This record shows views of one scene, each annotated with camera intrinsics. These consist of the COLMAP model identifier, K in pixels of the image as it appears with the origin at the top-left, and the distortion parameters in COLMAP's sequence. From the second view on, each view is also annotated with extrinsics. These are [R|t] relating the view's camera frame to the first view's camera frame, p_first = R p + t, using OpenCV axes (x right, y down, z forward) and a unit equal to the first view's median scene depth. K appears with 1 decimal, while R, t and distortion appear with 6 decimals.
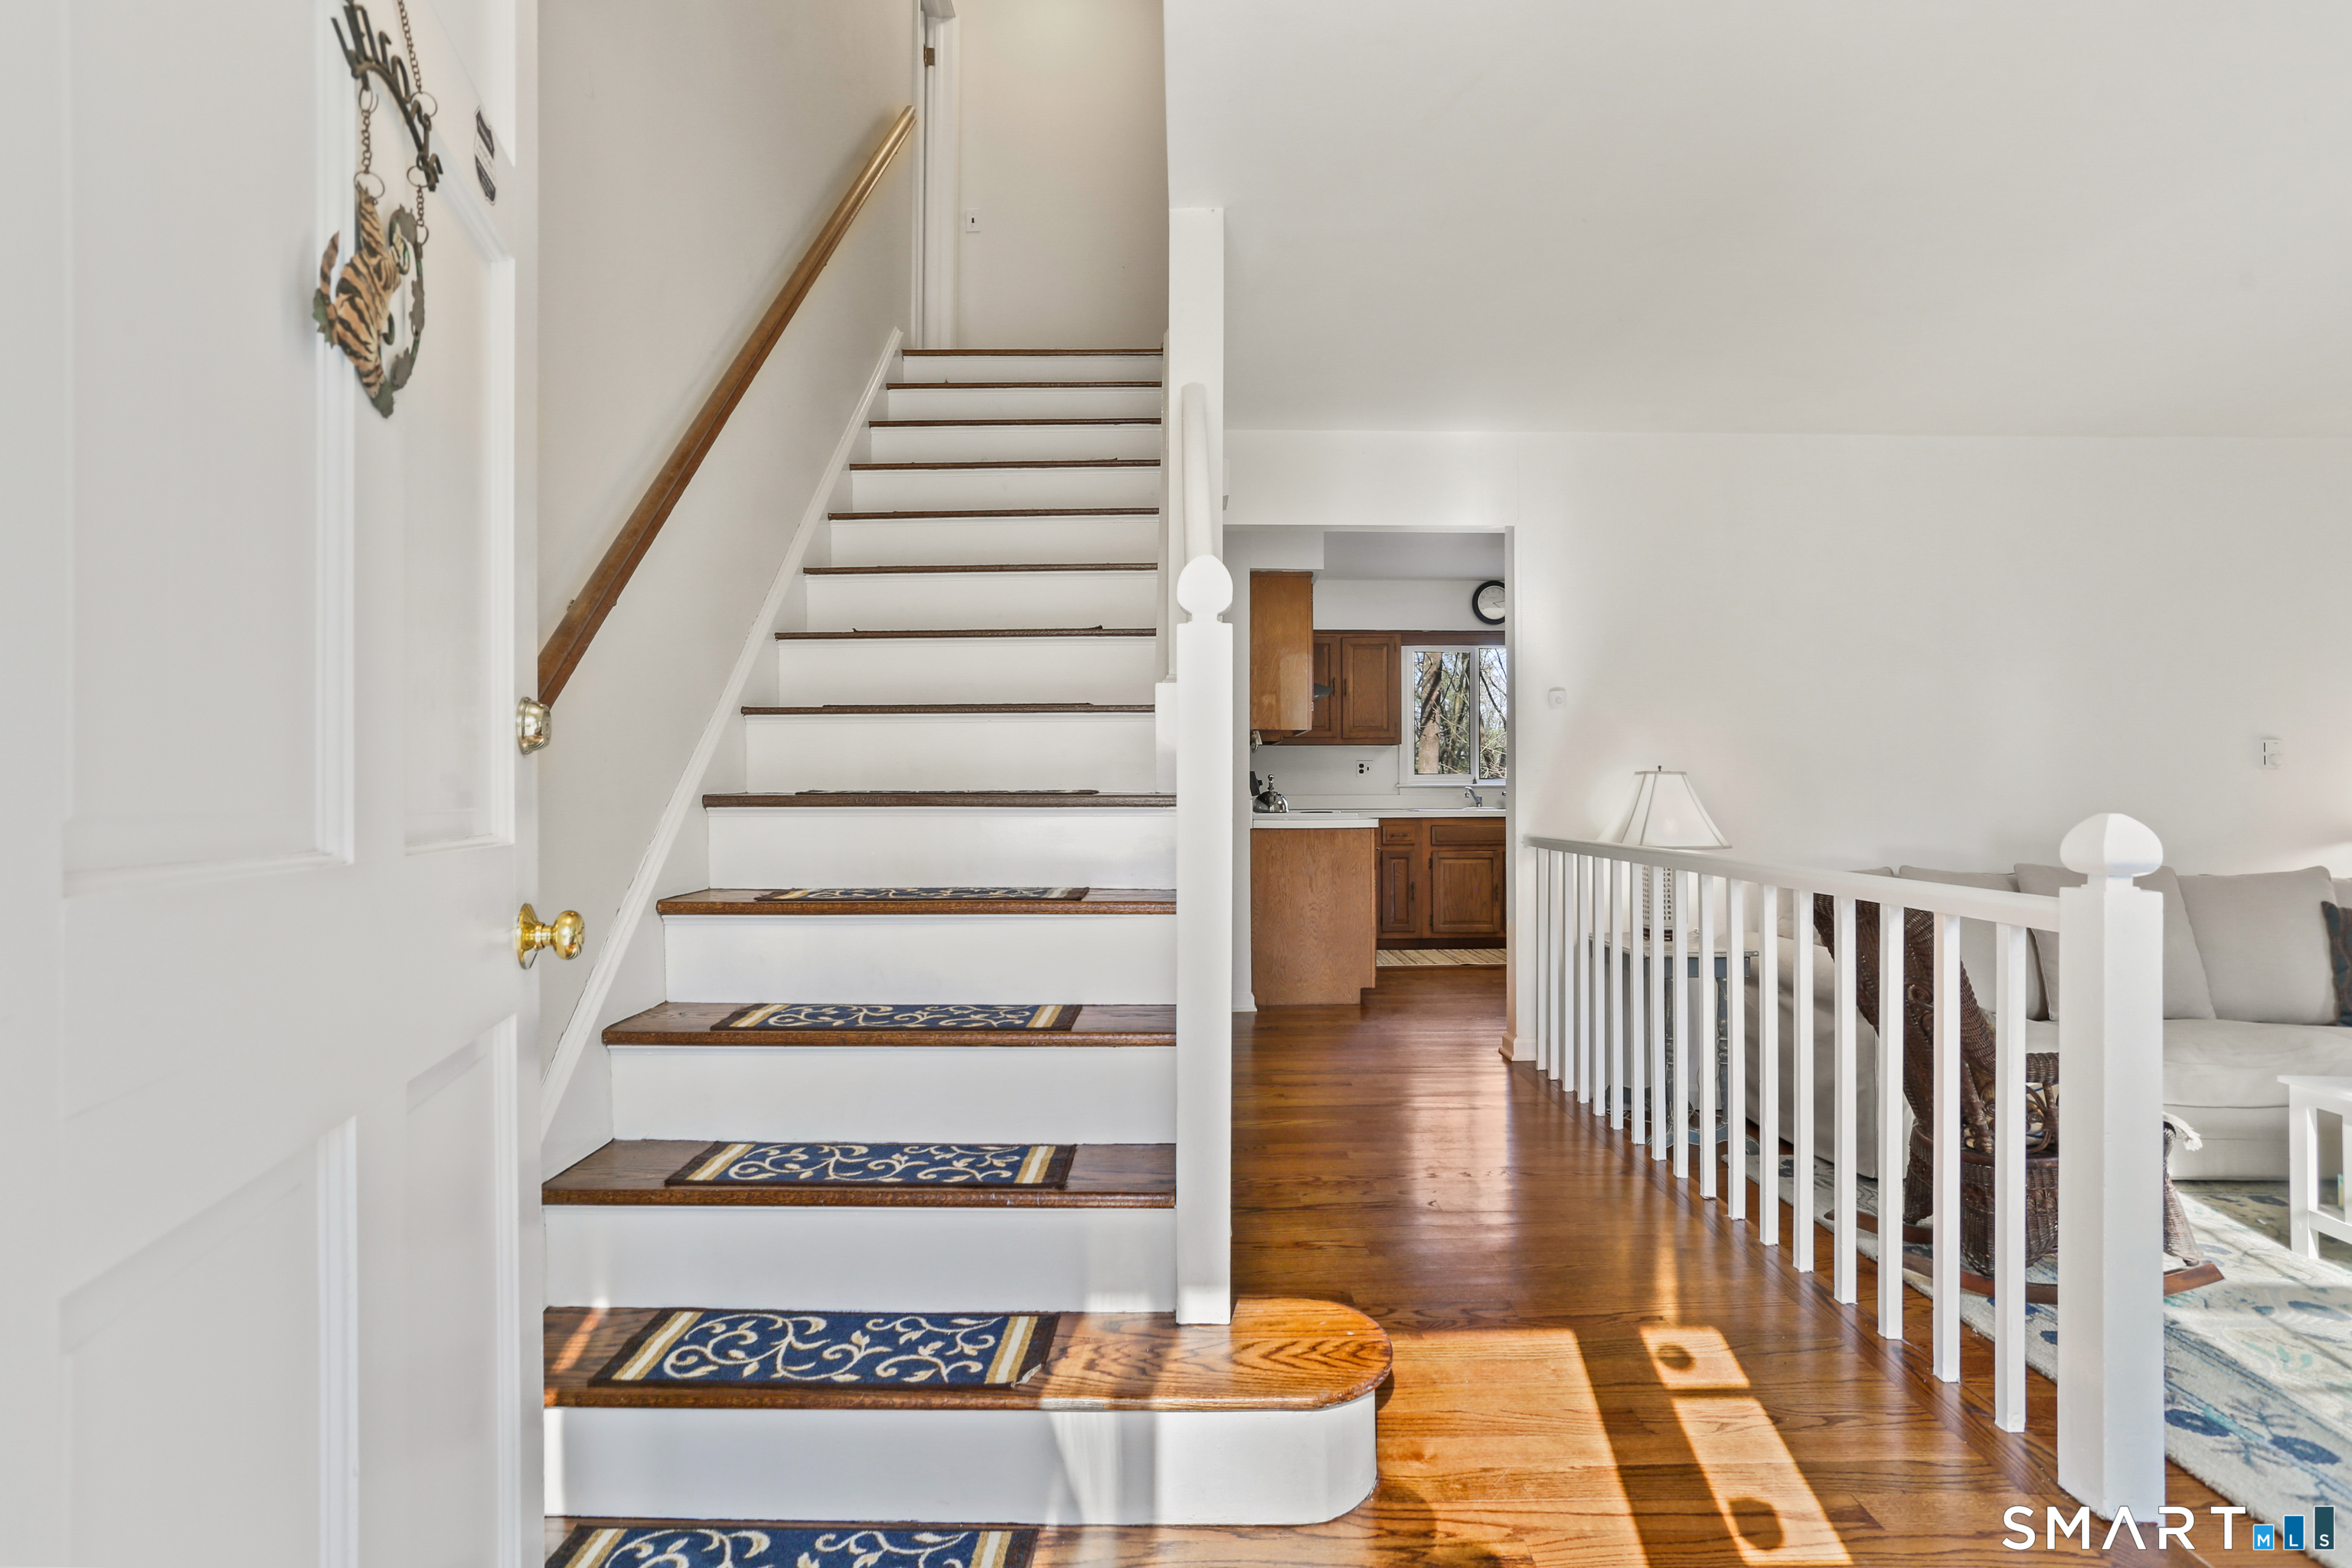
lens RADIAL K [[1129.8, 0, 1175.2], [0, 1129.8, 777.7], [0, 0, 1]] dist [-0.029085, 0.016016]
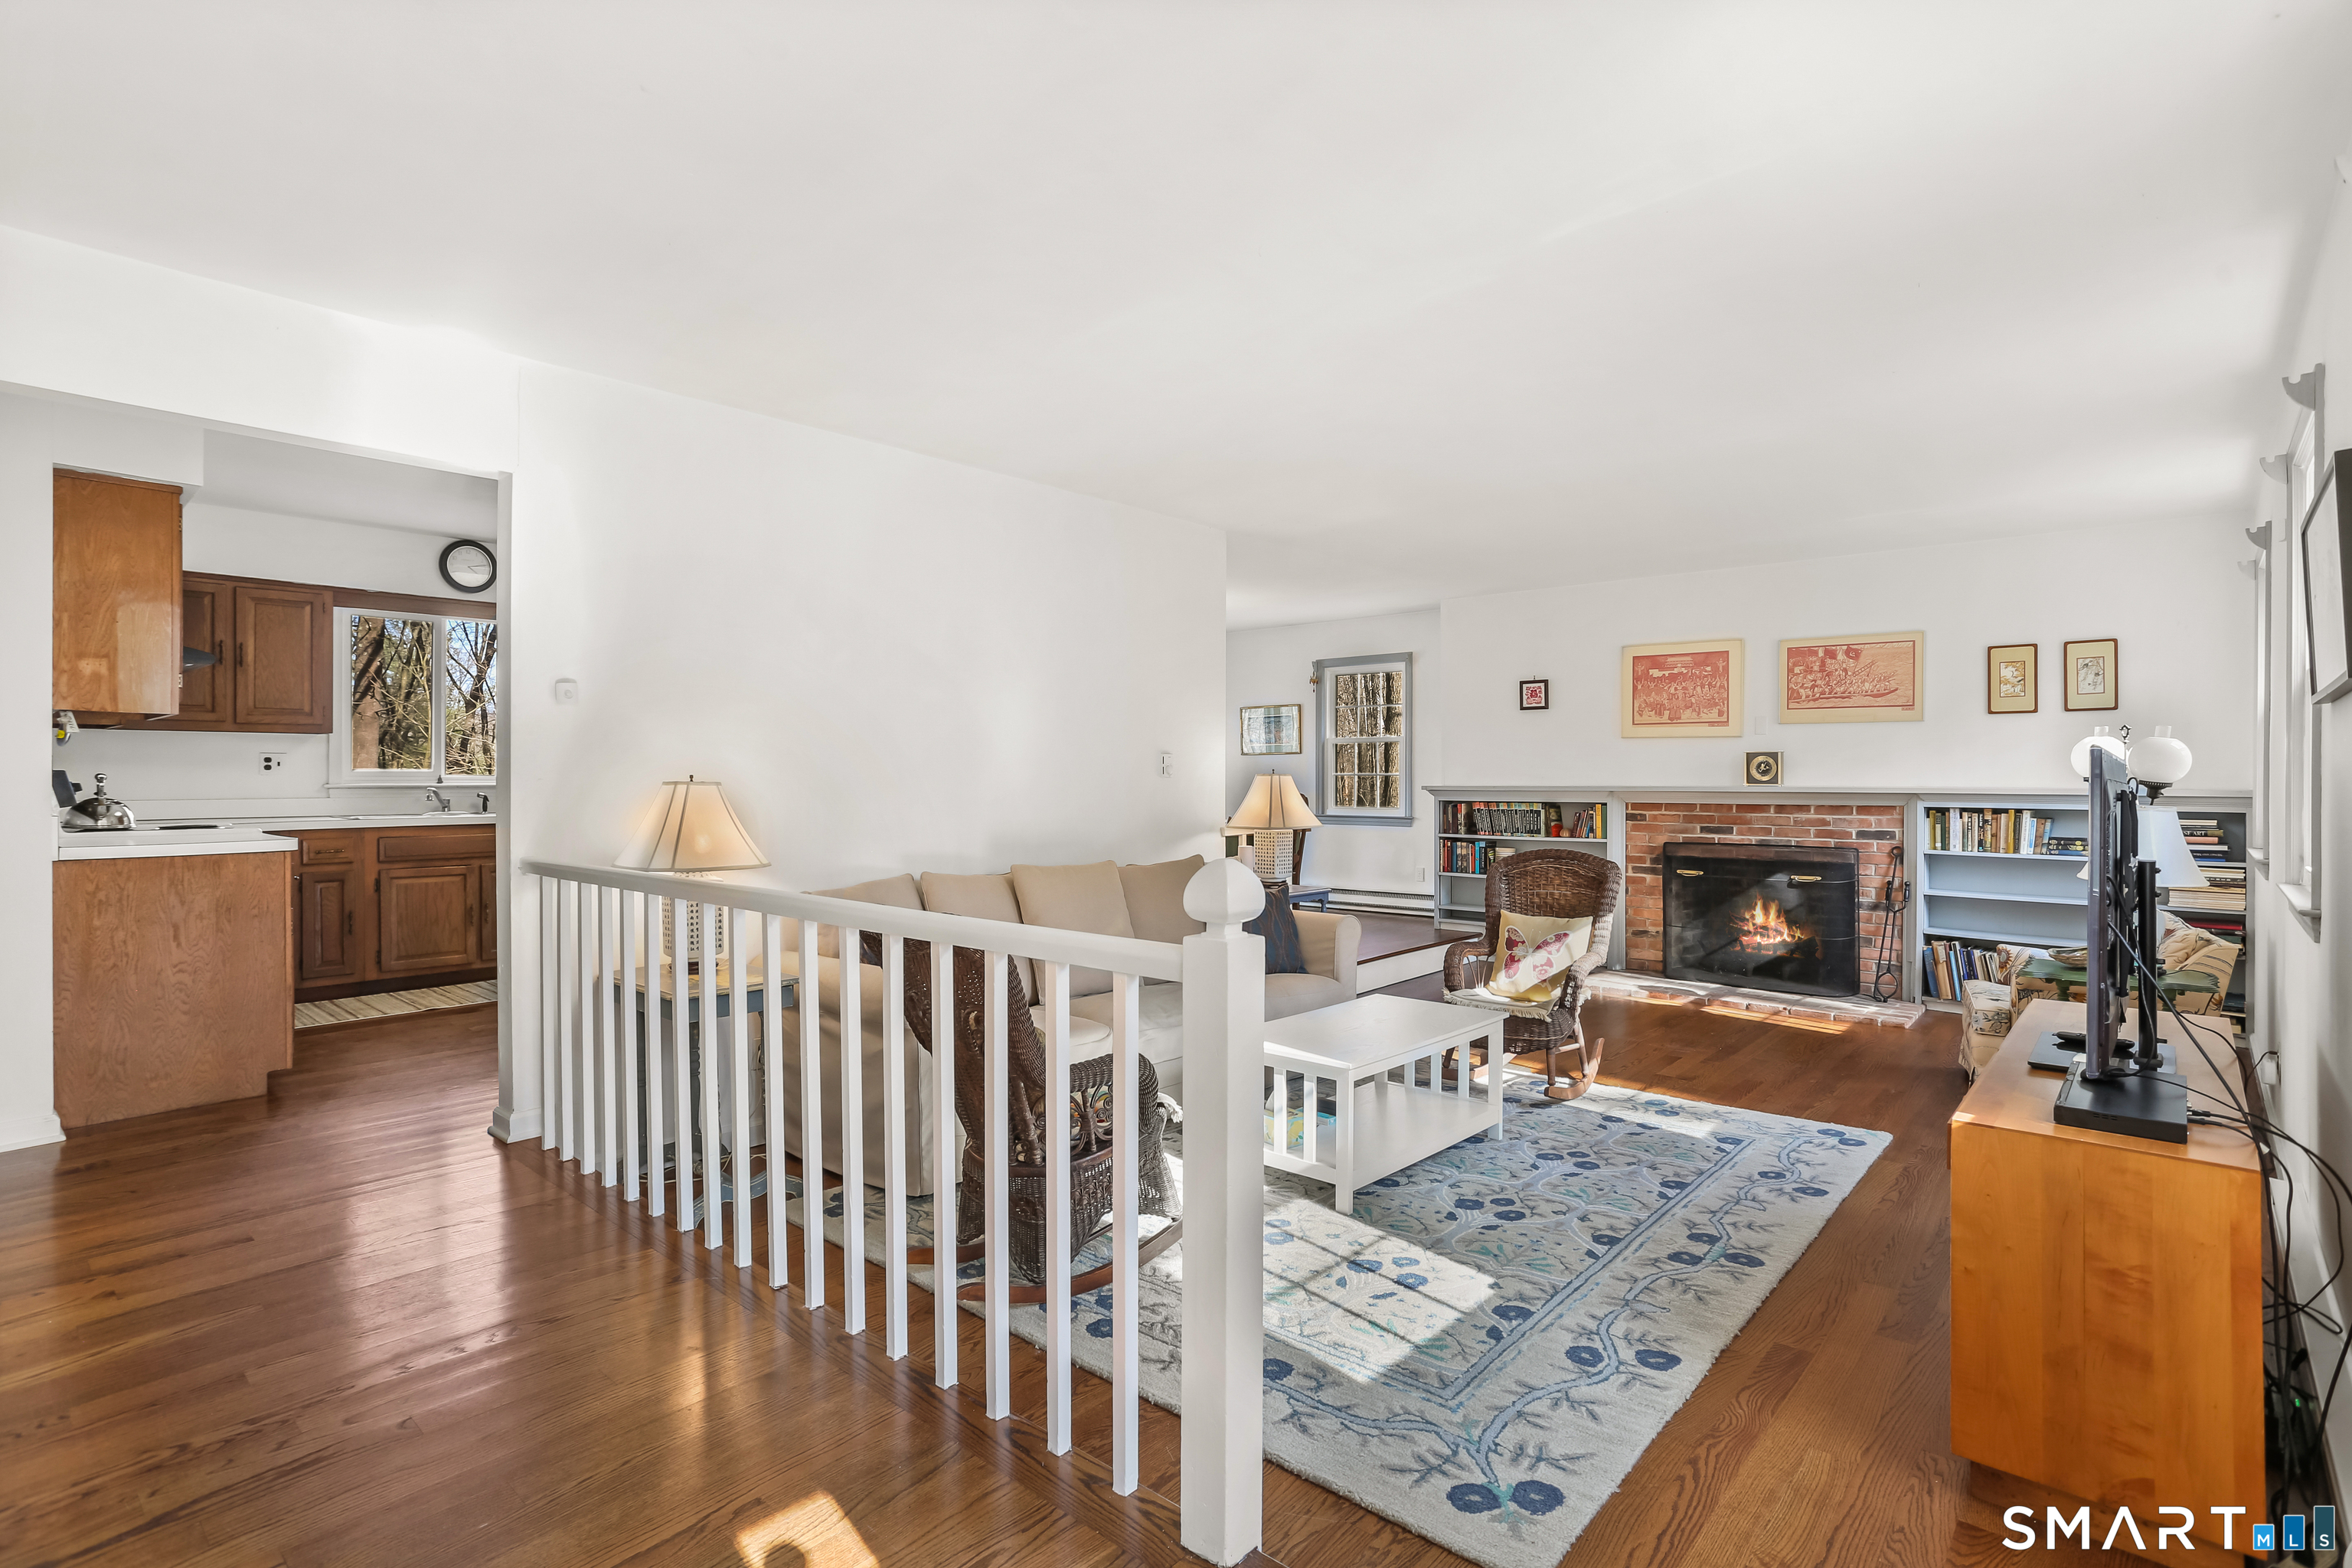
lens RADIAL K [[1129.8, 0, 1176.2], [0, 1129.8, 774.3], [0, 0, 1]] dist [-0.029085, 0.016016]
pose [[0.661877, 0.000295, 0.749612, 0.021540], [-0.004850, 0.999981, 0.003890, -0.018083], [-0.749597, -0.006210, 0.661866, 0.141217]]
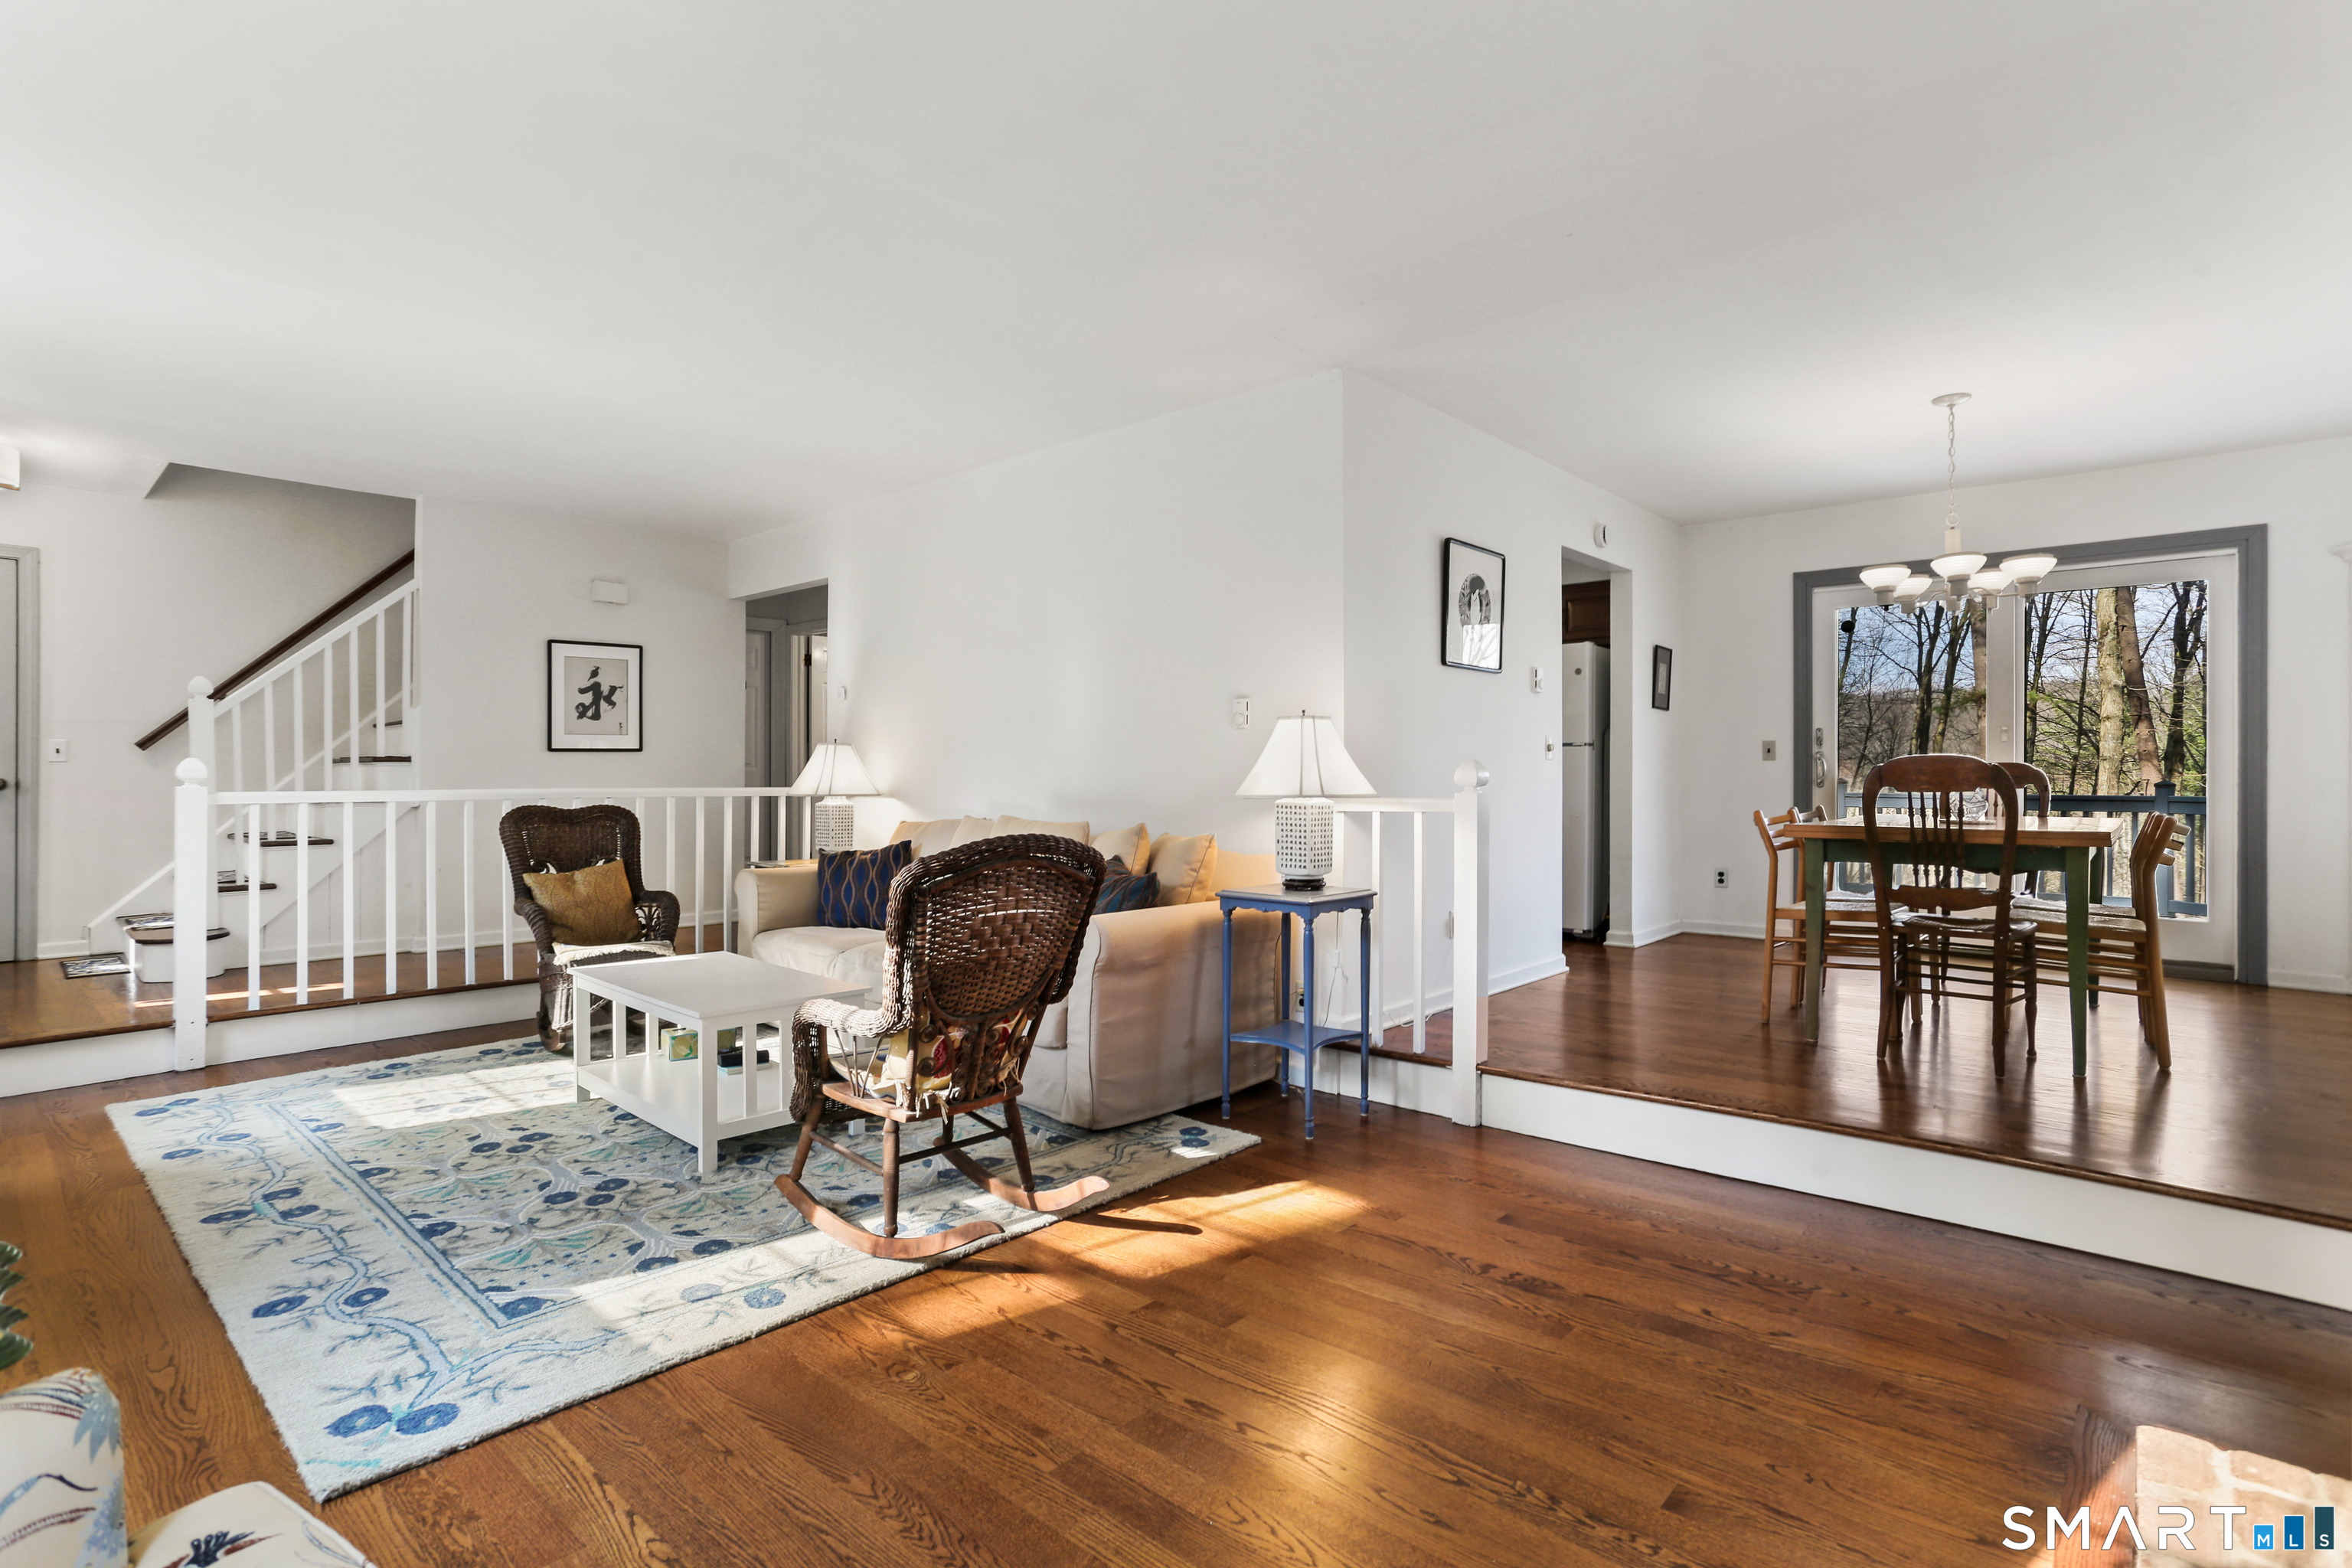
lens RADIAL K [[1129.8, 0, 1184.3], [0, 1129.8, 778.3], [0, 0, 1]] dist [-0.029085, 0.016016]
pose [[0.751785, 0.000326, -0.659408, 1.668490], [0.006409, 0.999949, 0.007801, 0.028632], [0.659377, -0.010091, 0.751745, 0.218727]]
